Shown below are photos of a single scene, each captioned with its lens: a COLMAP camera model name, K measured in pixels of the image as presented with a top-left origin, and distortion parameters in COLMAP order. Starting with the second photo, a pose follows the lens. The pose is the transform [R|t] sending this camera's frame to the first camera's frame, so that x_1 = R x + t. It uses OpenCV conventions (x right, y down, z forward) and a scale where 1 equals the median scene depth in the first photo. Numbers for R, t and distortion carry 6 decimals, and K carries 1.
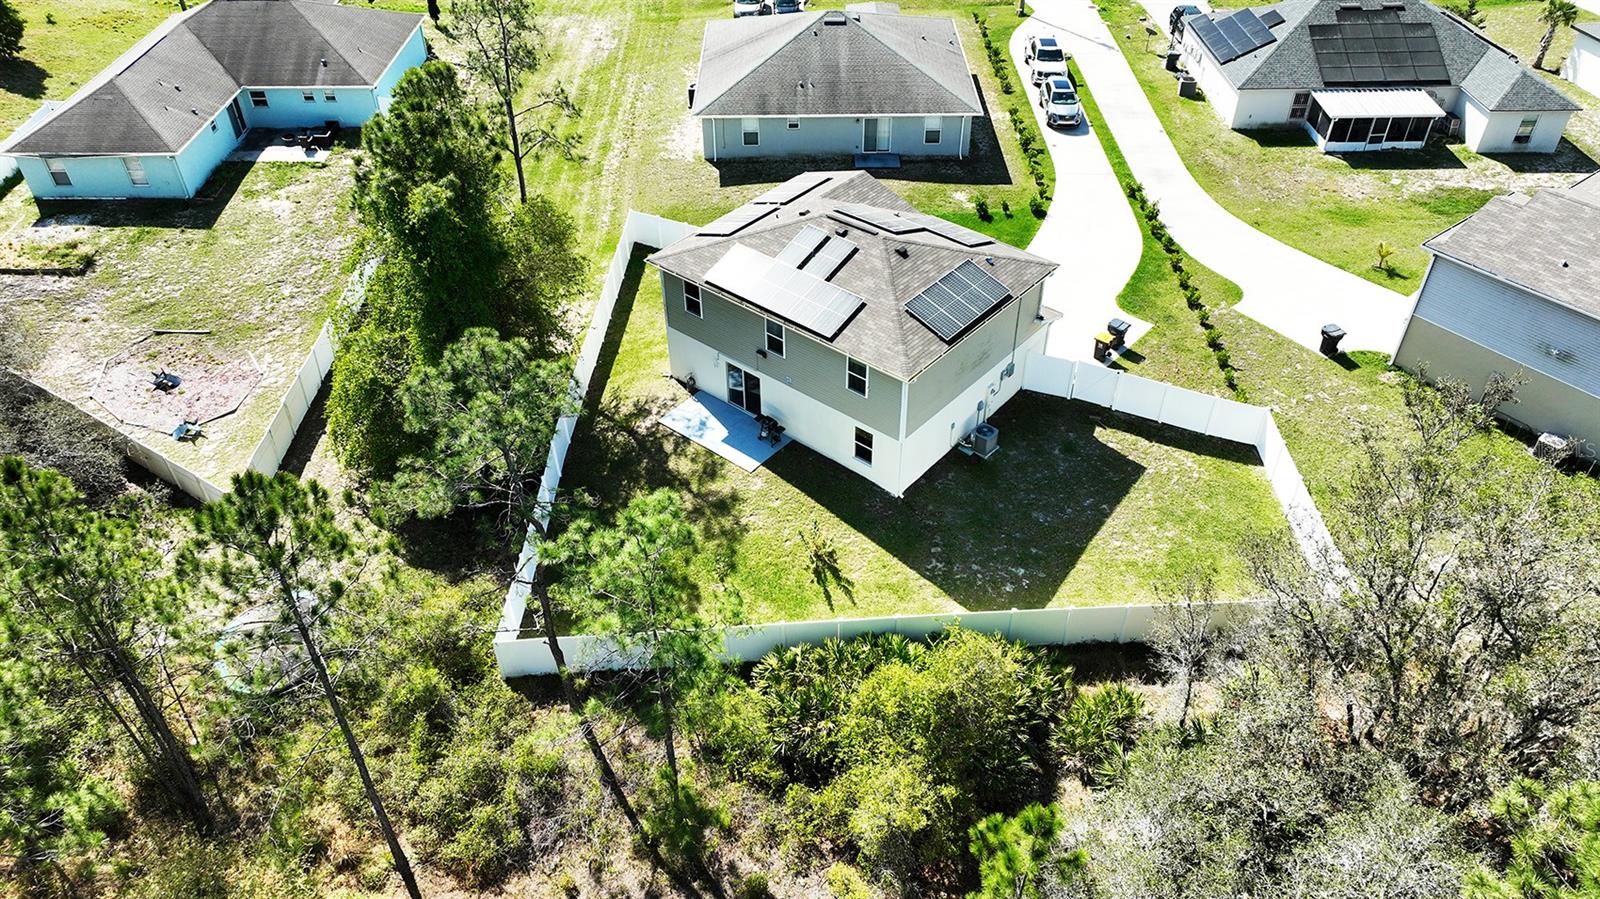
lens RADIAL K [[1115.1, 0, 788.3], [0, 1115.1, 447.8], [0, 0, 1]] dist [0.004736, 0.000495]
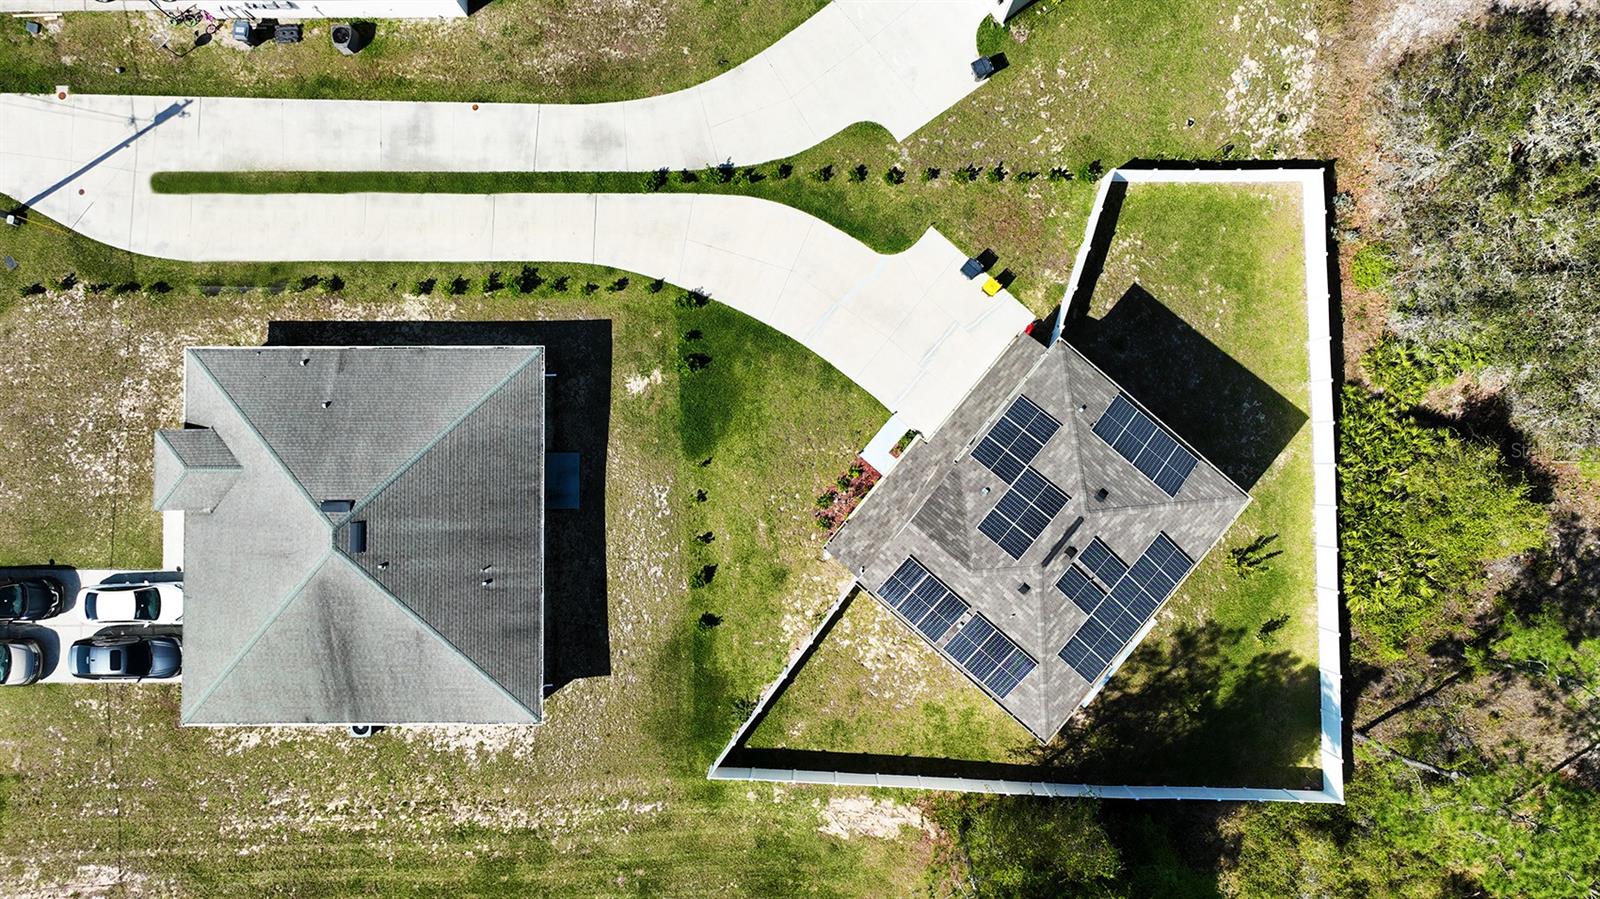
lens RADIAL K [[1115.1, 0, 802.4], [0, 1115.1, 441.2], [0, 0, 1]] dist [0.004736, 0.000495]
pose [[-0.006437, -0.998889, 0.046677, 0.099935], [0.641589, 0.031678, 0.766394, -1.090988], [-0.767022, 0.034880, 0.640672, 0.513575]]
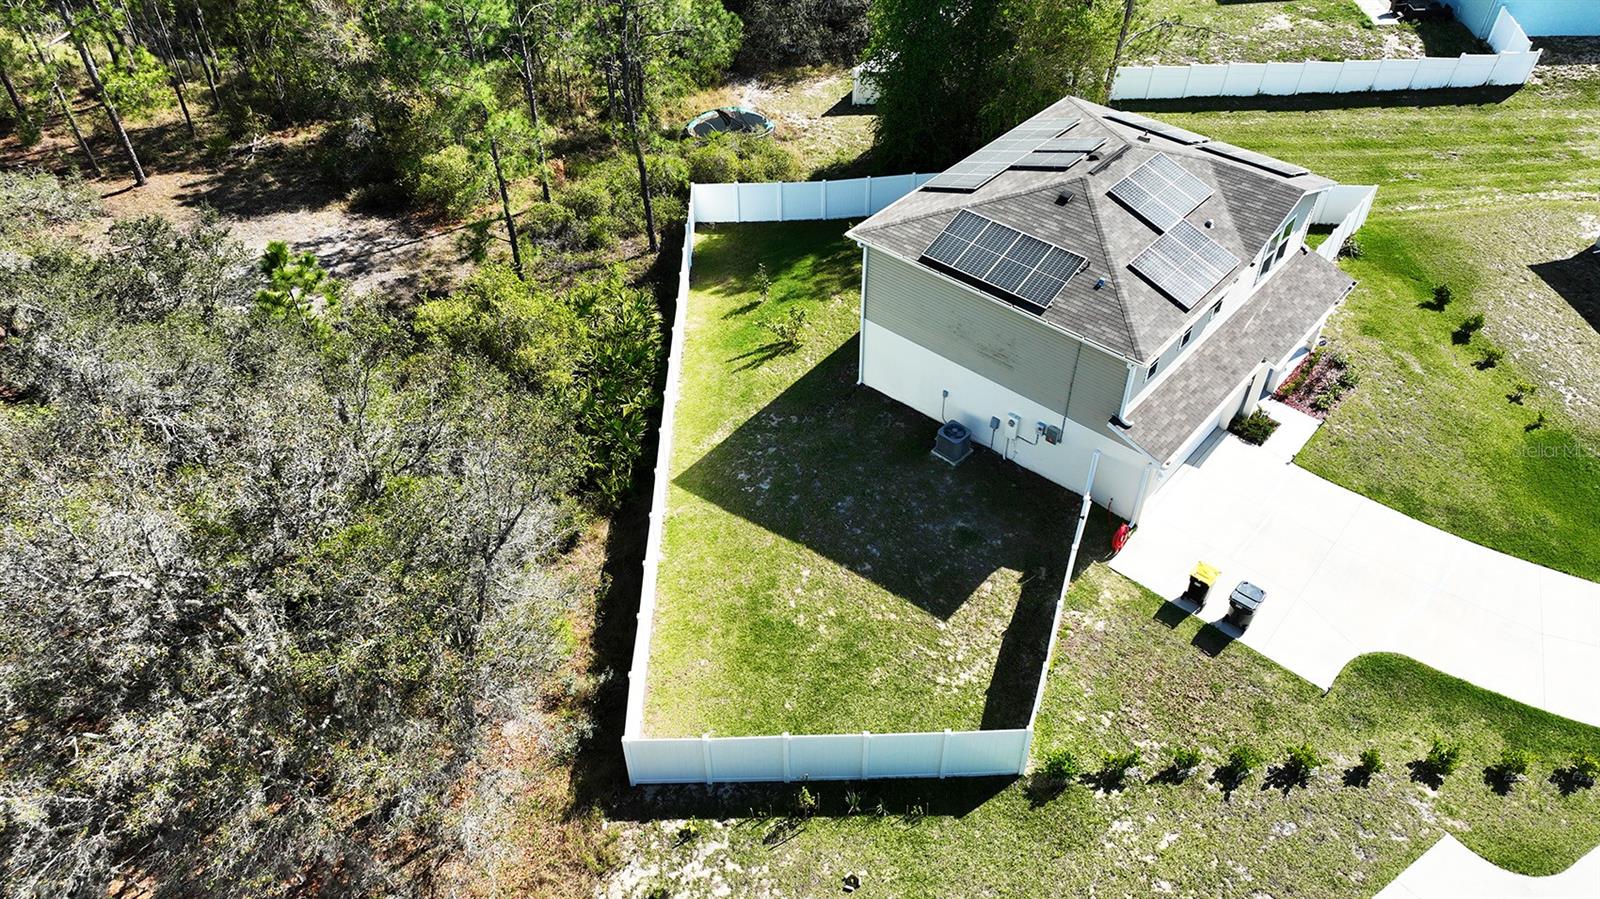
lens RADIAL K [[1115.1, 0, 797.3], [0, 1115.1, 453.5], [0, 0, 1]] dist [0.004736, 0.000495]
pose [[-0.010794, 0.678224, -0.734776, 0.757852], [-0.636268, 0.562209, 0.528285, -0.348167], [0.771393, 0.473216, 0.425464, 0.571748]]
